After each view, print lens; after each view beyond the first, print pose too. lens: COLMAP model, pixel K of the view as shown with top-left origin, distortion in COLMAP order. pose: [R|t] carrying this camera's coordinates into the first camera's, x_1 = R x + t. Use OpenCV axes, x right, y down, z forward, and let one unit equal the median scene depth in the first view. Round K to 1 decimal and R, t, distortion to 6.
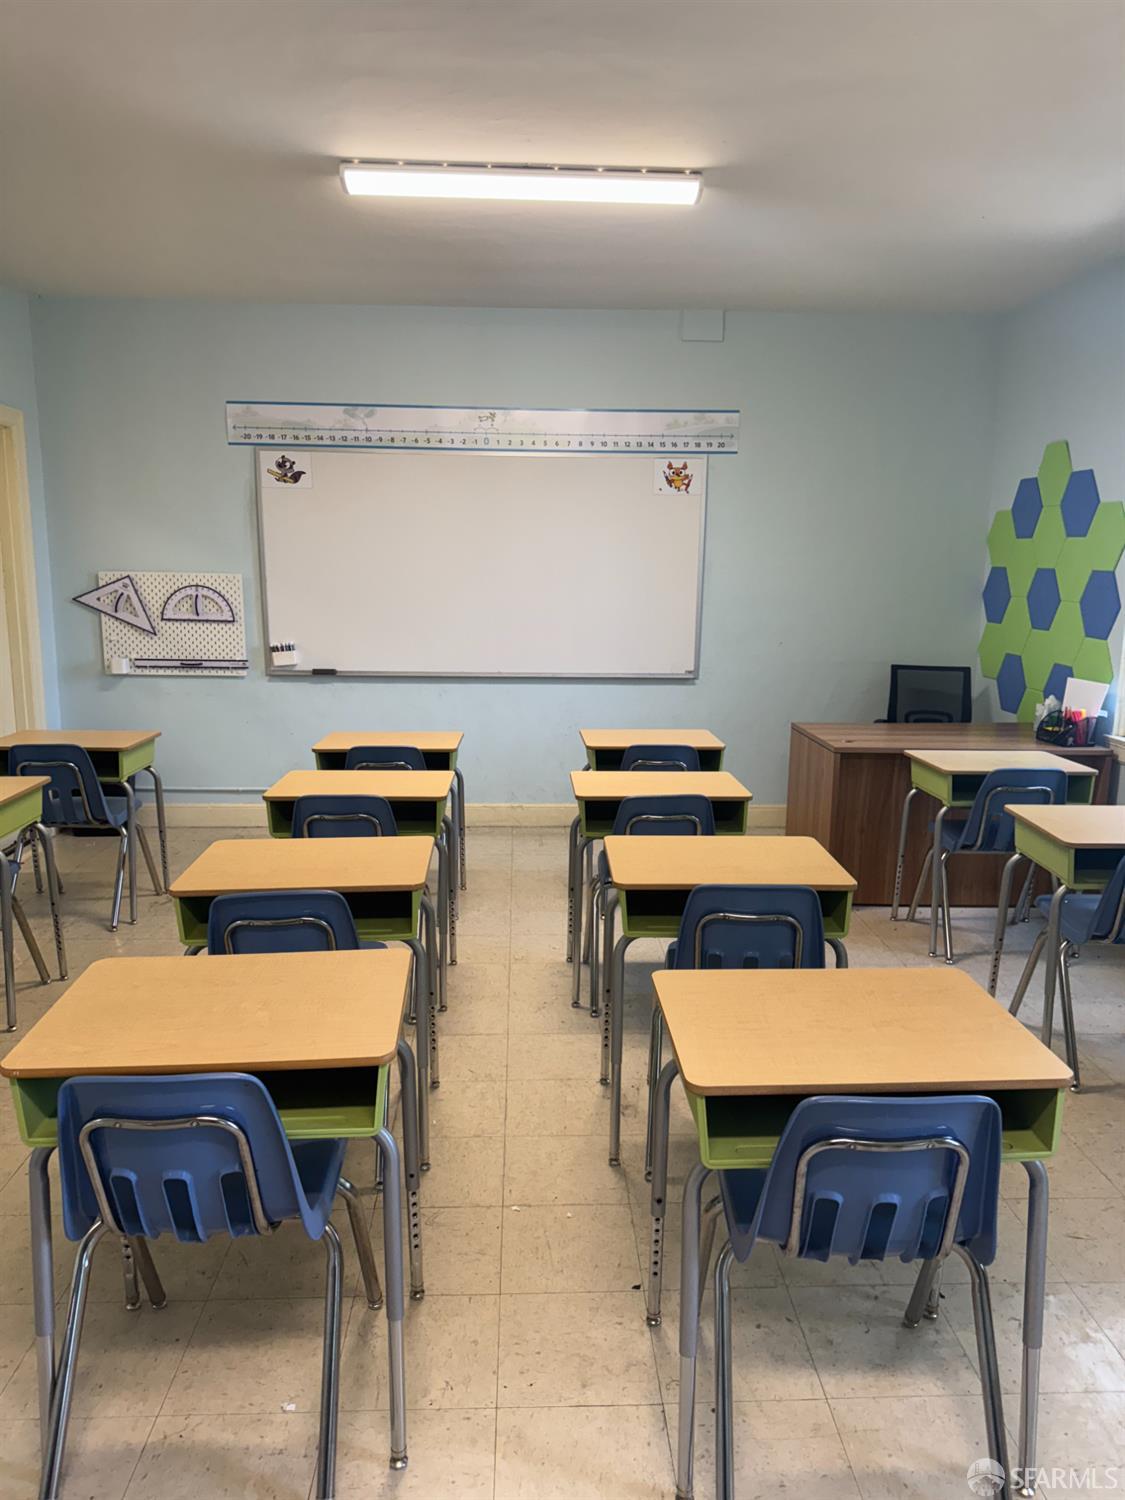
lens RADIAL K [[1036.8, 0, 561.6], [0, 1036.8, 755.4], [0, 0, 1]] dist [0.164307, -0.305539]
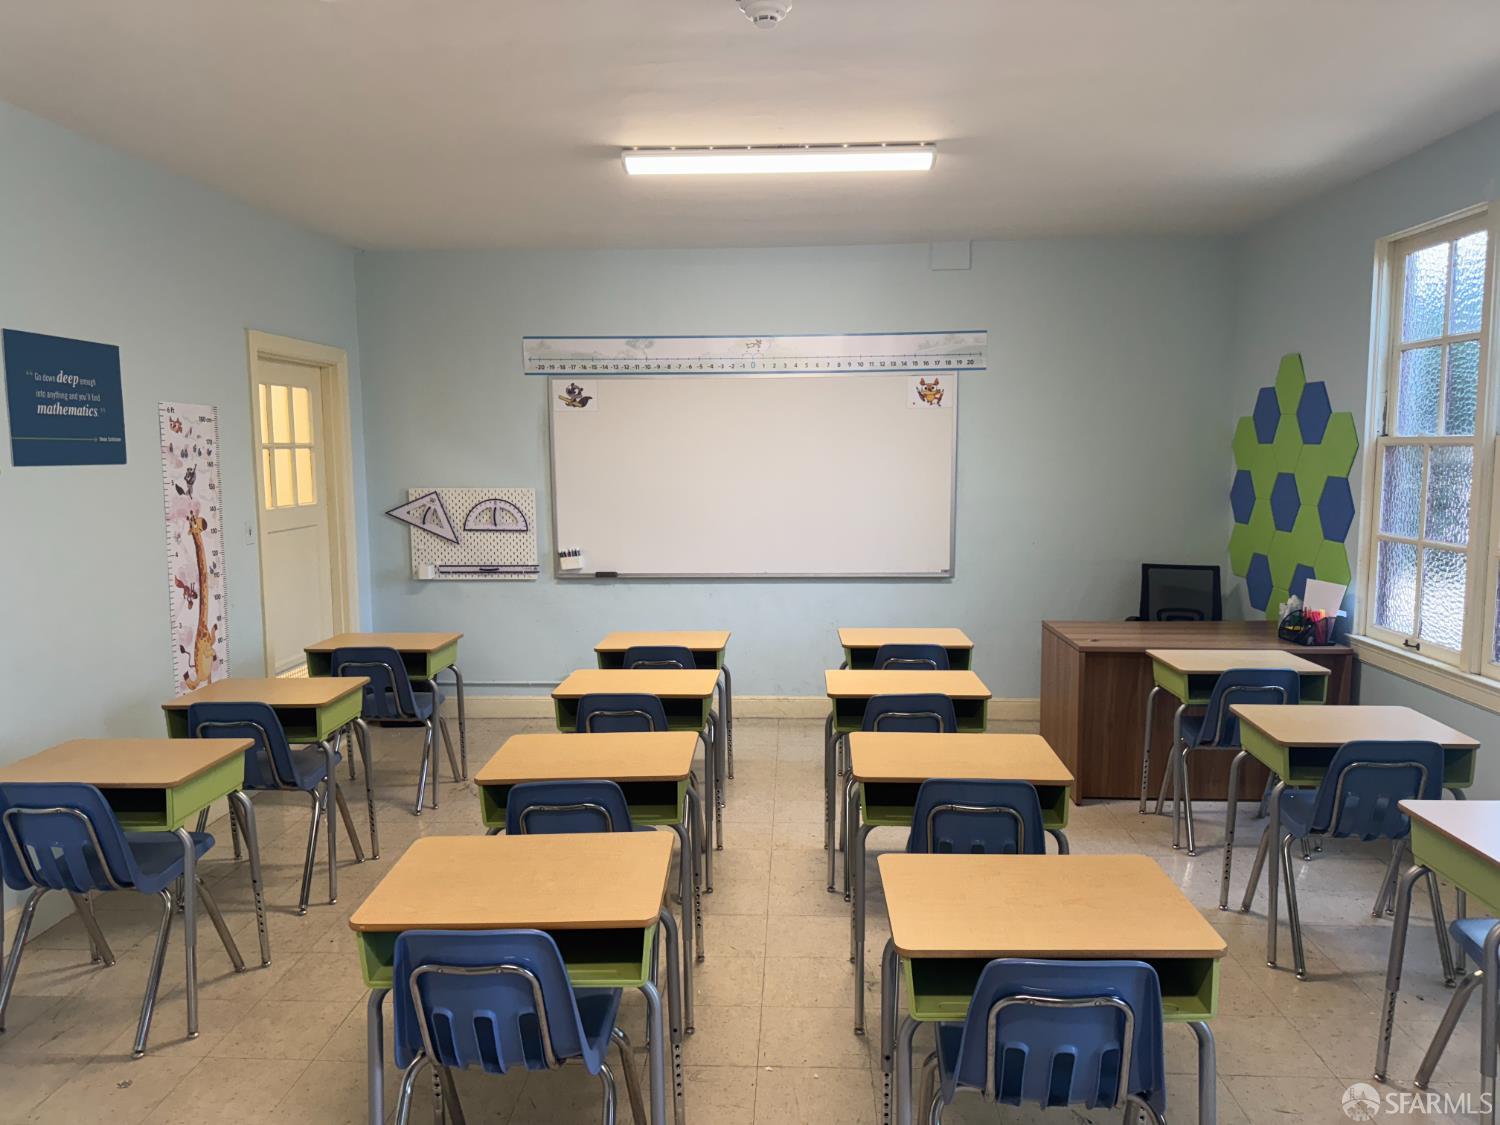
lens RADIAL K [[1036.8, 0, 750.0], [0, 1036.8, 562.5], [0, 0, 1]] dist [0.164307, -0.305539]
pose [[0.996212, -0.010465, -0.086326, 0.024786], [0.003976, 0.997176, -0.074999, -0.015660], [0.086867, 0.074372, 0.993440, -0.101685]]
